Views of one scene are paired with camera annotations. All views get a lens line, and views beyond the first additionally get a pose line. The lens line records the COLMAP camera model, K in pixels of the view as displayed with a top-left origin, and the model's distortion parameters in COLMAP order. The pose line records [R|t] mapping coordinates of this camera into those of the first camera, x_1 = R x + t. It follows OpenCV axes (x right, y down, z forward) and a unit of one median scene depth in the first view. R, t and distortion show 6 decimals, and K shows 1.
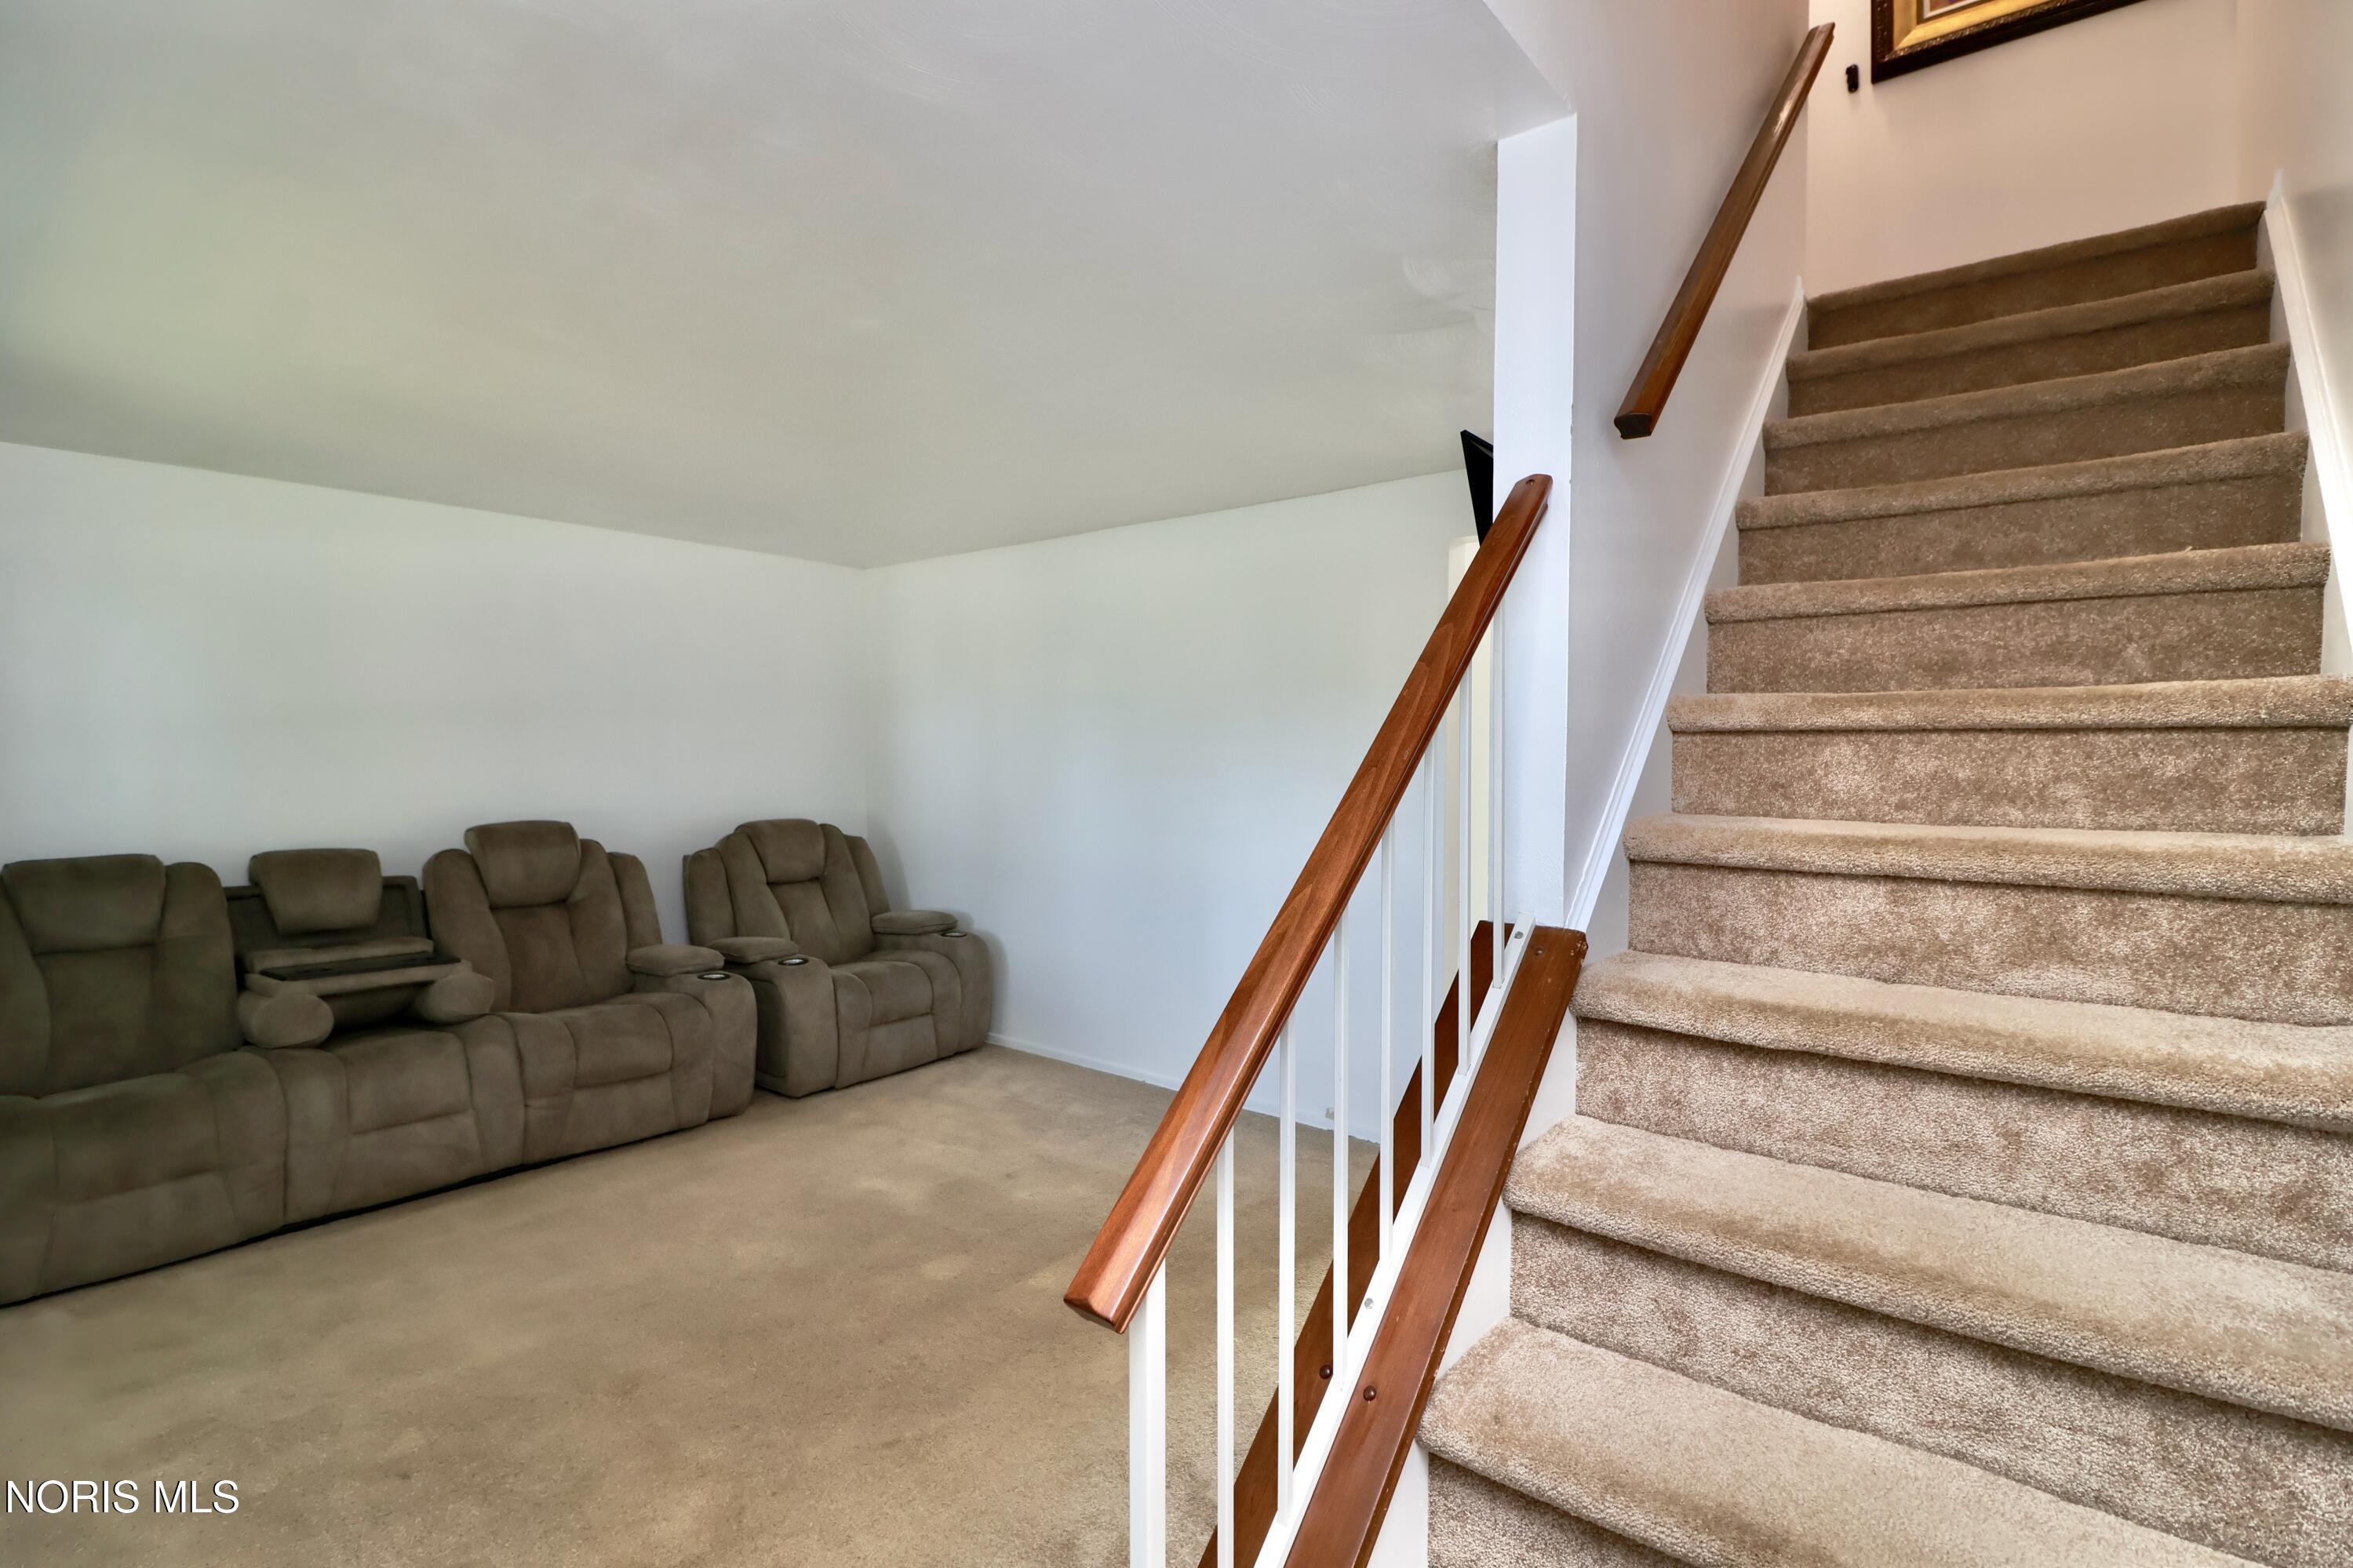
lens RADIAL K [[1100.3, 0, 1225.7], [0, 1100.3, 785.5], [0, 0, 1]] dist [-0.028222, -0.000598]
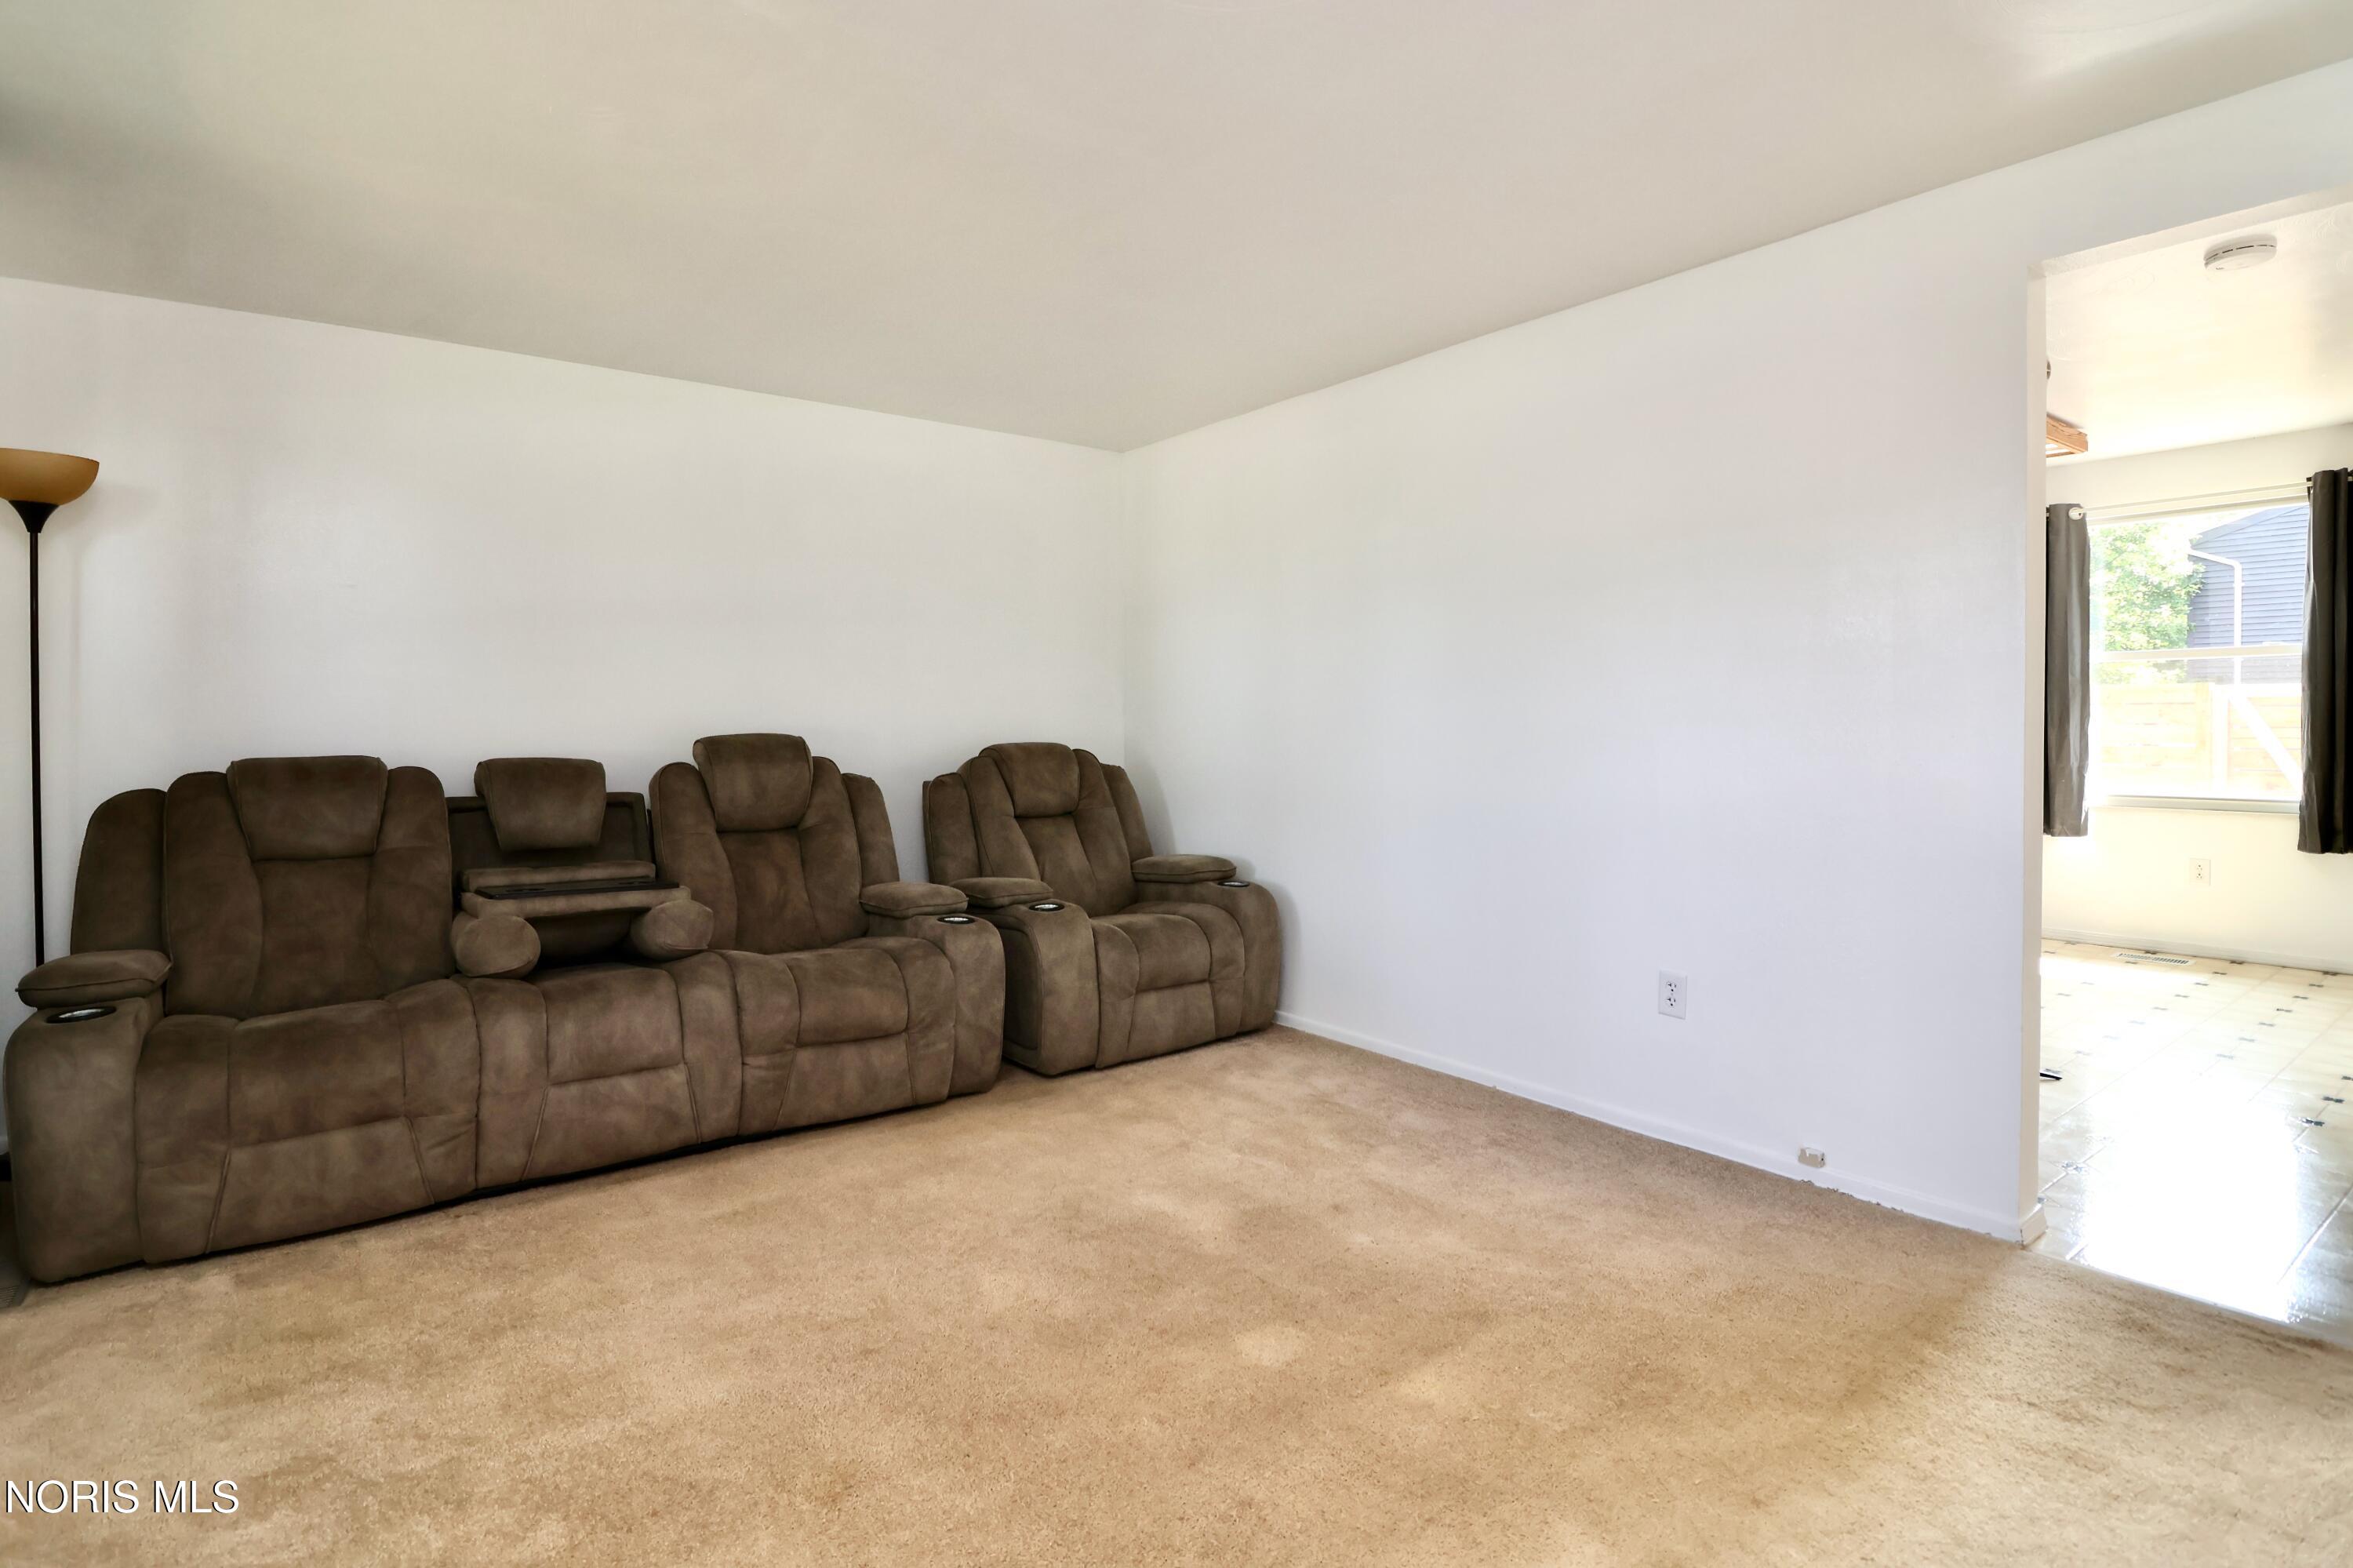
lens RADIAL K [[1166.6, 0, 1135.3], [0, 1166.6, 736.6], [0, 0, 1]] dist [-0.004903, -0.010478]
pose [[0.960379, -0.004478, -0.278660, -0.107910], [-0.001203, 0.999795, -0.020213, 0.062385], [0.278694, 0.019748, 0.960177, 0.220589]]
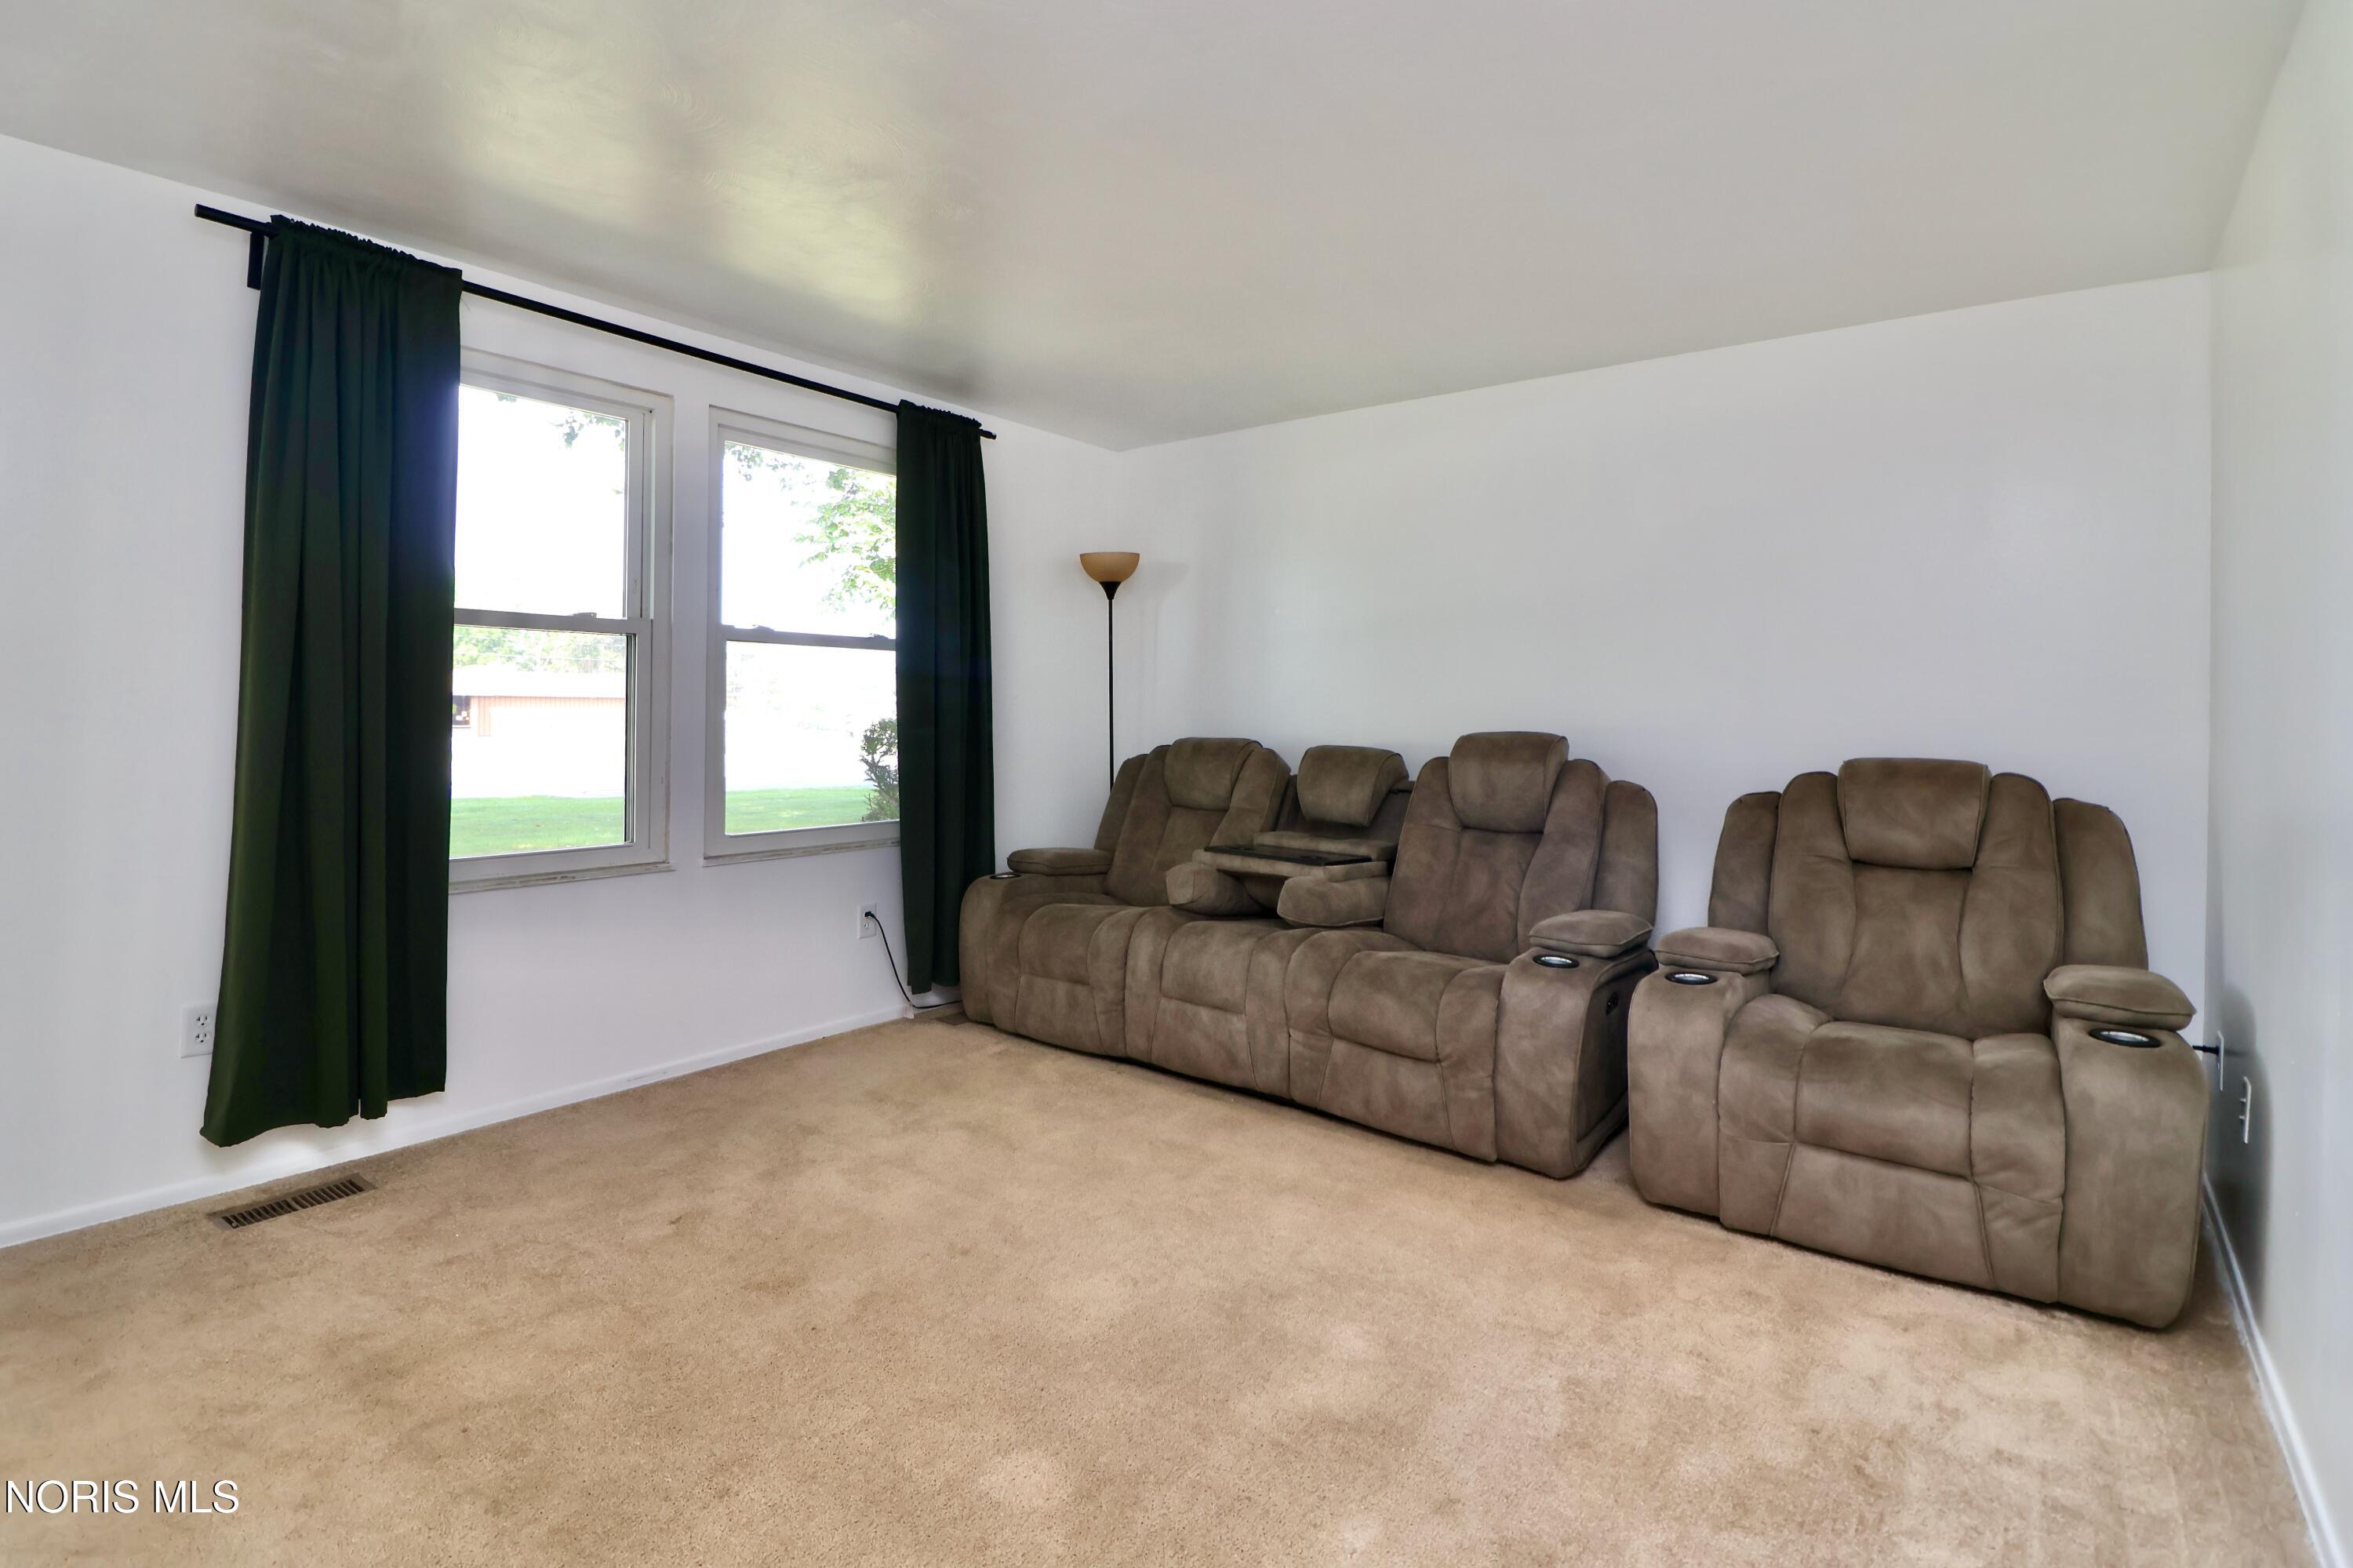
lens RADIAL K [[1106.4, 0, 1176.4], [0, 1106.4, 703.9], [0, 0, 1]] dist [-0.013896, -0.000265]
pose [[0.003894, -0.014016, -0.999894, 0.246244], [-0.051041, 0.998596, -0.014197, 0.042950], [0.998689, 0.051091, 0.003173, 0.852519]]
